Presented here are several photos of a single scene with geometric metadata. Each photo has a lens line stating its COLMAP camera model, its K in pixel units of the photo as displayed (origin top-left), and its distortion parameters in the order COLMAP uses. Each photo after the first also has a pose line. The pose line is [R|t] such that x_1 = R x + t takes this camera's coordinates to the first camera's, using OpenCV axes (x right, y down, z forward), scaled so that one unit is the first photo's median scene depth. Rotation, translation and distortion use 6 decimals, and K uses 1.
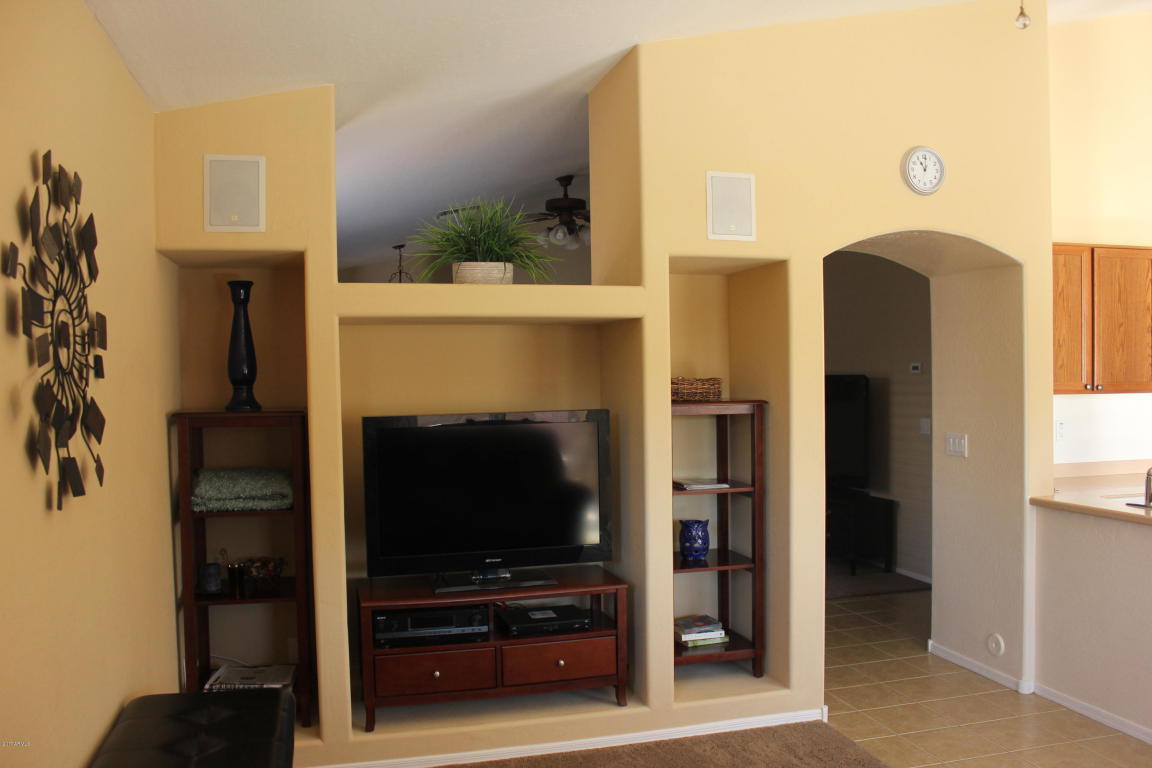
lens RADIAL K [[960.7, 0, 575.7], [0, 960.7, 384.6], [0, 0, 1]] dist [-0.113666, 0.058988]
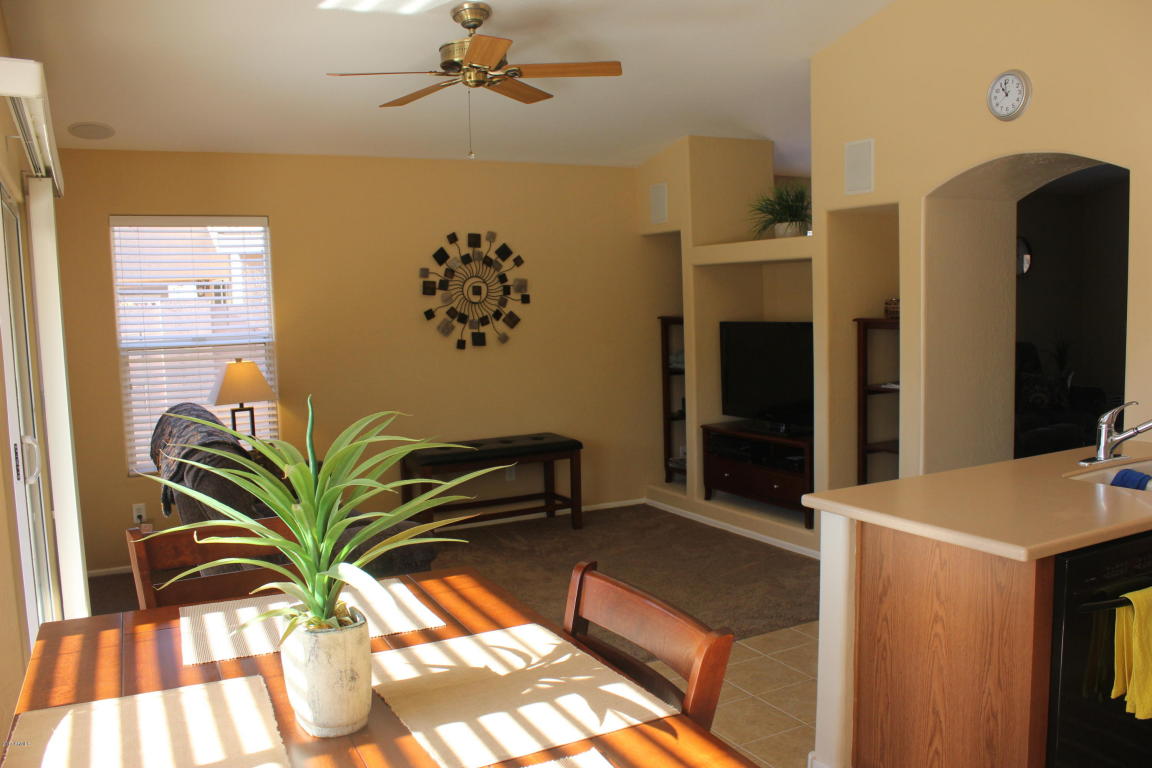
lens RADIAL K [[960.7, 0, 581.0], [0, 960.7, 377.4], [0, 0, 1]] dist [-0.113666, 0.058988]
pose [[0.220865, 0.086229, -0.971485, 1.247706], [0.010491, 0.995816, 0.090773, -0.022988], [0.975248, -0.030241, 0.219036, 0.327068]]
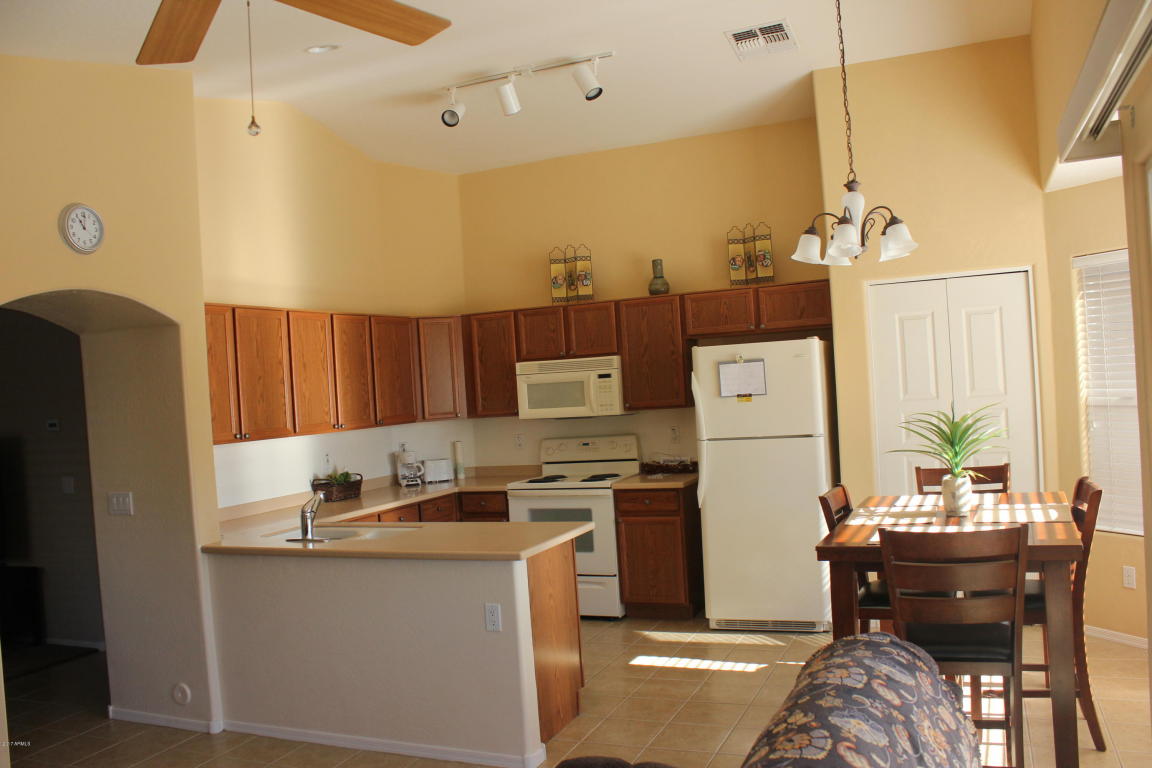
lens RADIAL K [[960.7, 0, 584.0], [0, 960.7, 387.7], [0, 0, 1]] dist [-0.113666, 0.058988]
pose [[0.613641, -0.029376, 0.789039, -0.079516], [0.060498, 0.998119, -0.009890, -0.020892], [-0.787264, 0.053805, 0.614264, 0.003574]]
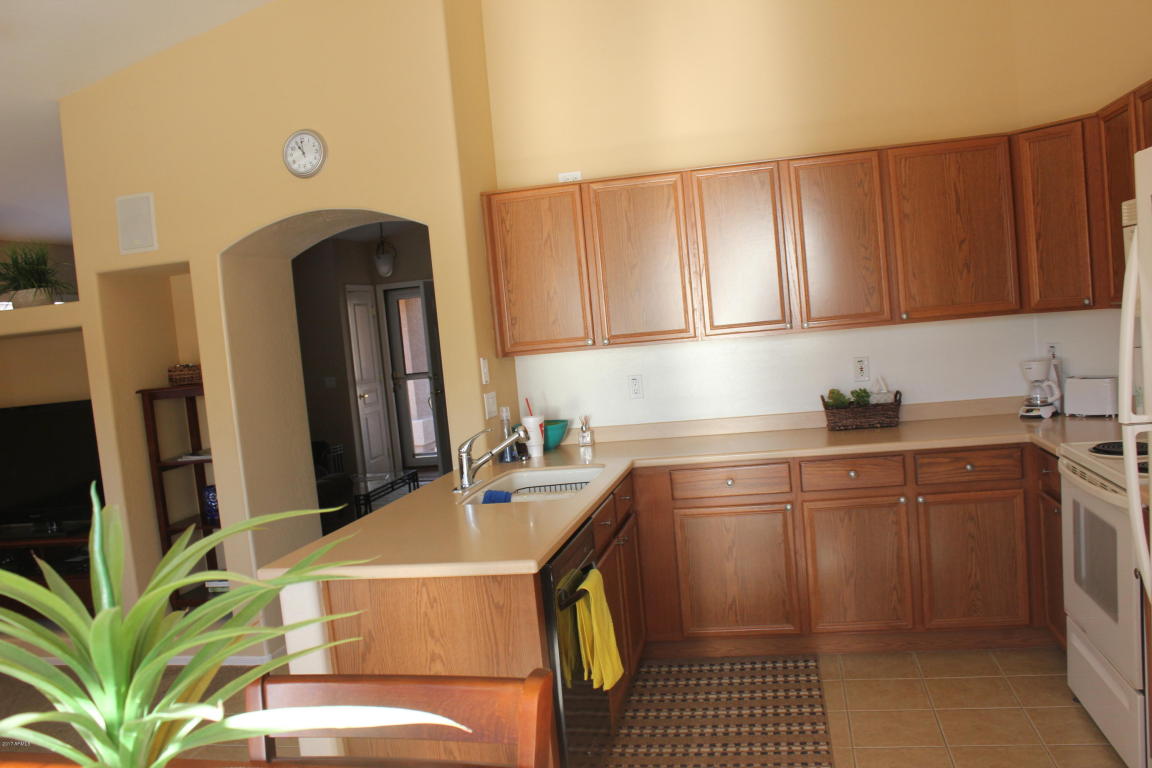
lens RADIAL K [[960.7, 0, 587.9], [0, 960.7, 394.0], [0, 0, 1]] dist [-0.113666, 0.058988]
pose [[0.886101, -0.038315, -0.461905, 1.098000], [0.078131, 0.994664, 0.067376, -0.011657], [0.456859, -0.095791, 0.884367, 0.203446]]
